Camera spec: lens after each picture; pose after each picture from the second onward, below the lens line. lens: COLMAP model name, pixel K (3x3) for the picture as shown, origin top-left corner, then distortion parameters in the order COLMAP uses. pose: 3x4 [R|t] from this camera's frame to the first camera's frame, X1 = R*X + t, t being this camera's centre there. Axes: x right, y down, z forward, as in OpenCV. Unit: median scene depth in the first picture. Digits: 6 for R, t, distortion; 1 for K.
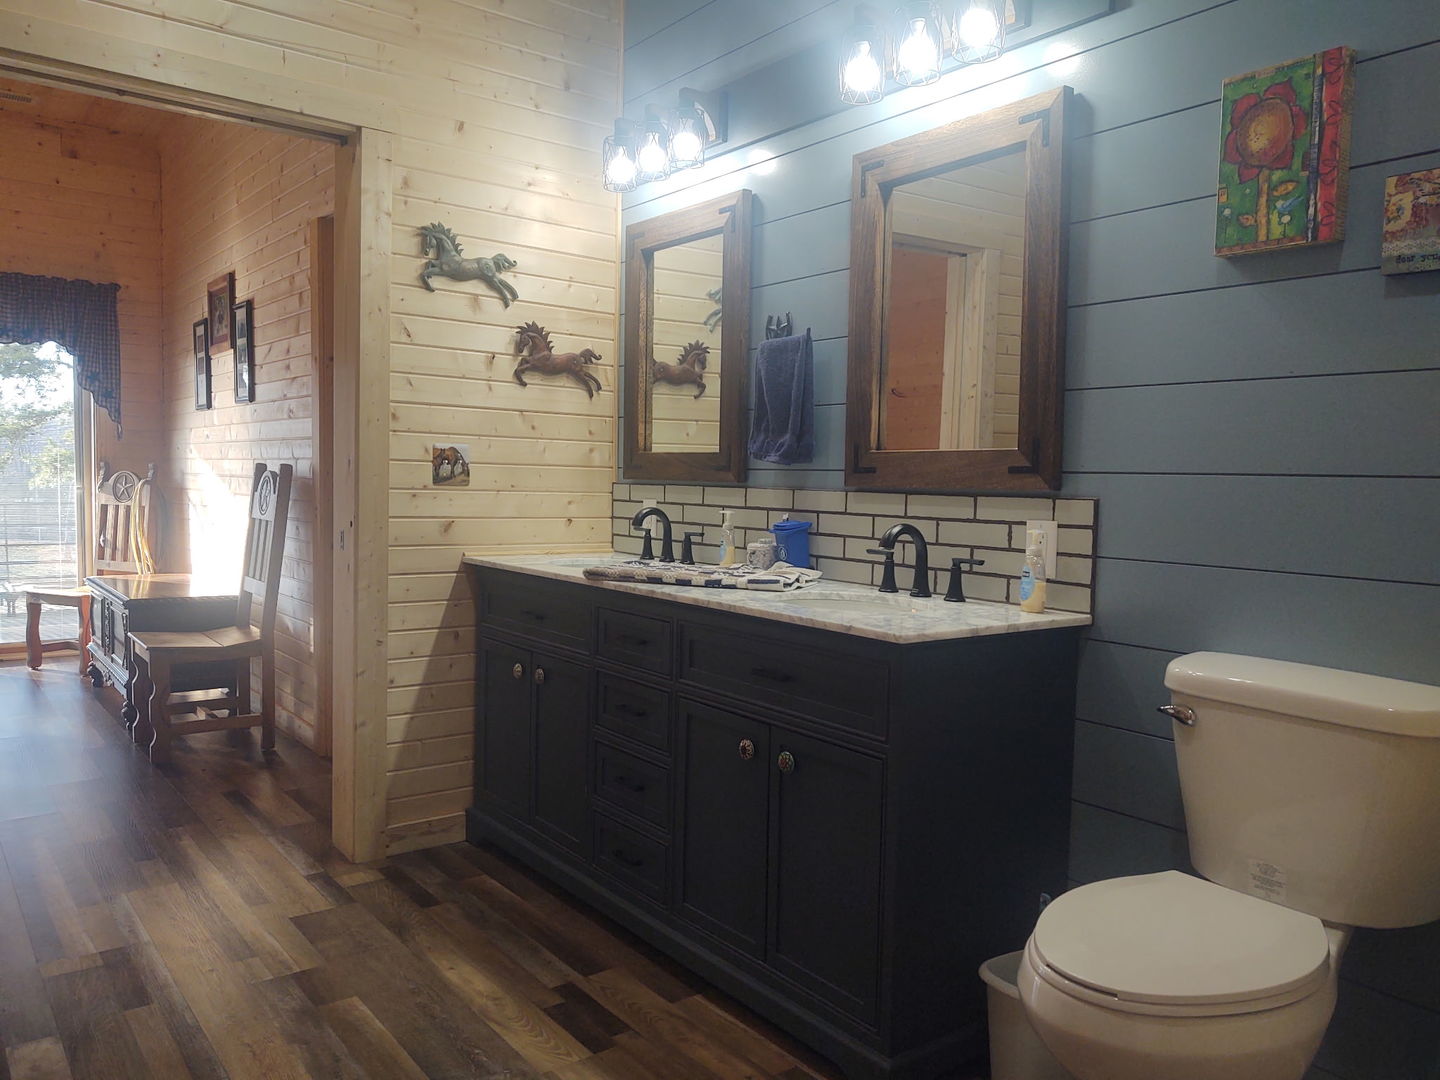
lens RADIAL K [[1079.2, 0, 719.3], [0, 1079.2, 546.0], [0, 0, 1]] dist [0.020418, -0.049823]
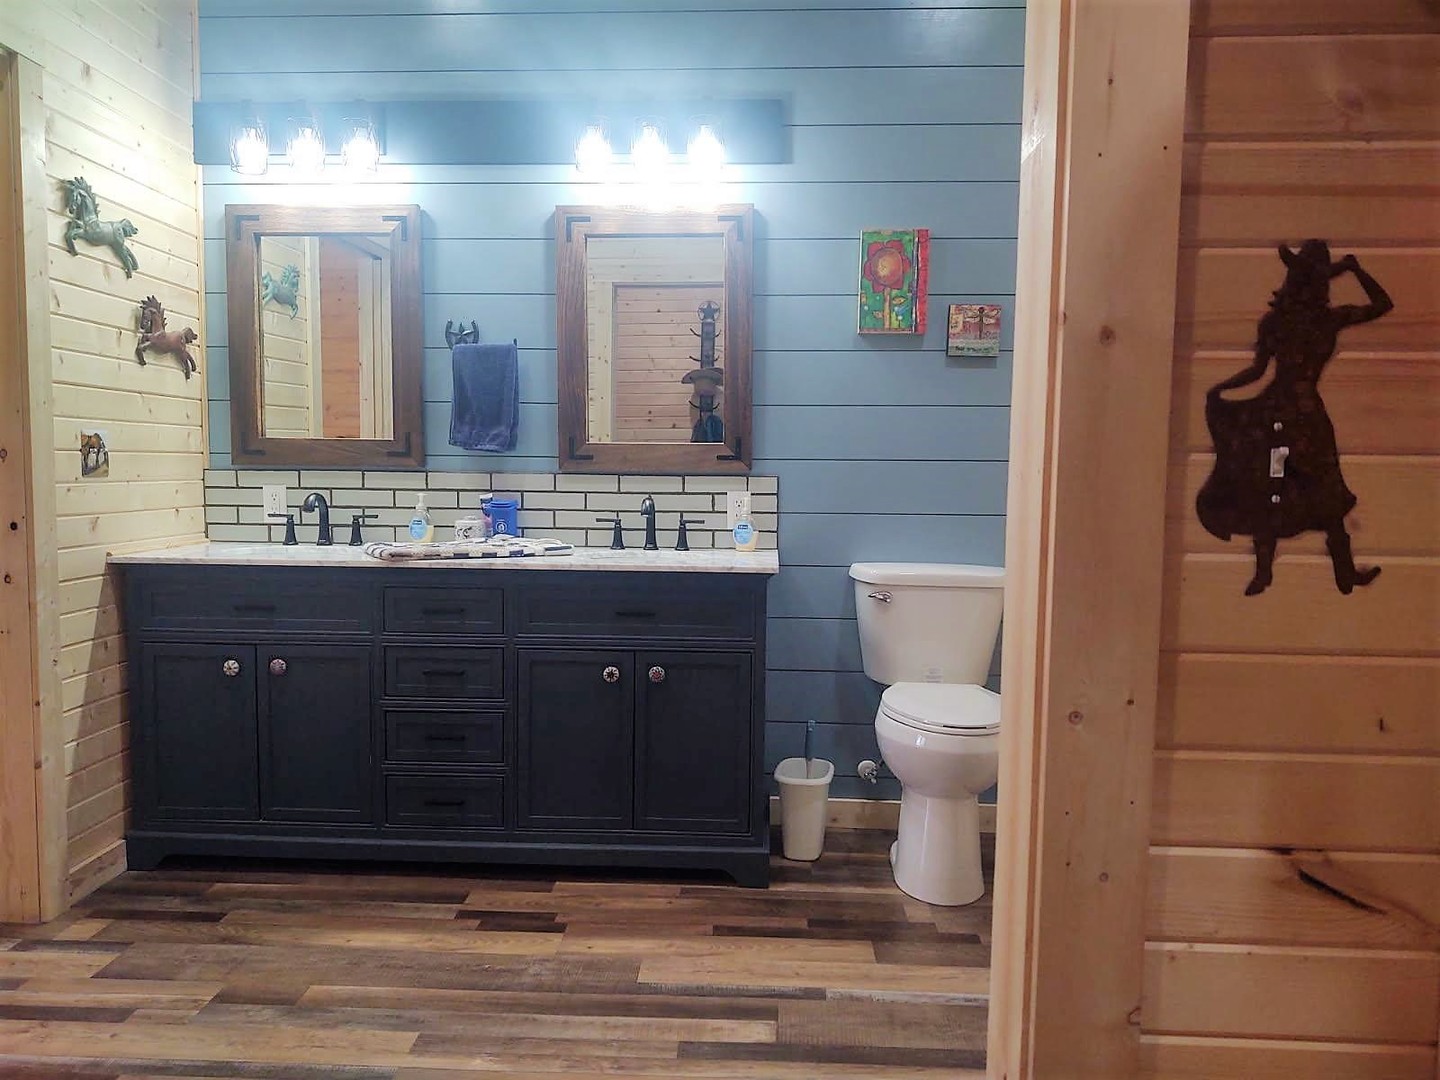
lens RADIAL K [[1079.2, 0, 724.7], [0, 1079.2, 551.2], [0, 0, 1]] dist [0.020418, -0.049823]
pose [[0.641370, -0.078715, 0.763183, -0.694774], [0.052176, 0.996895, 0.058971, -0.024039], [-0.765455, 0.001997, 0.643486, 0.043542]]
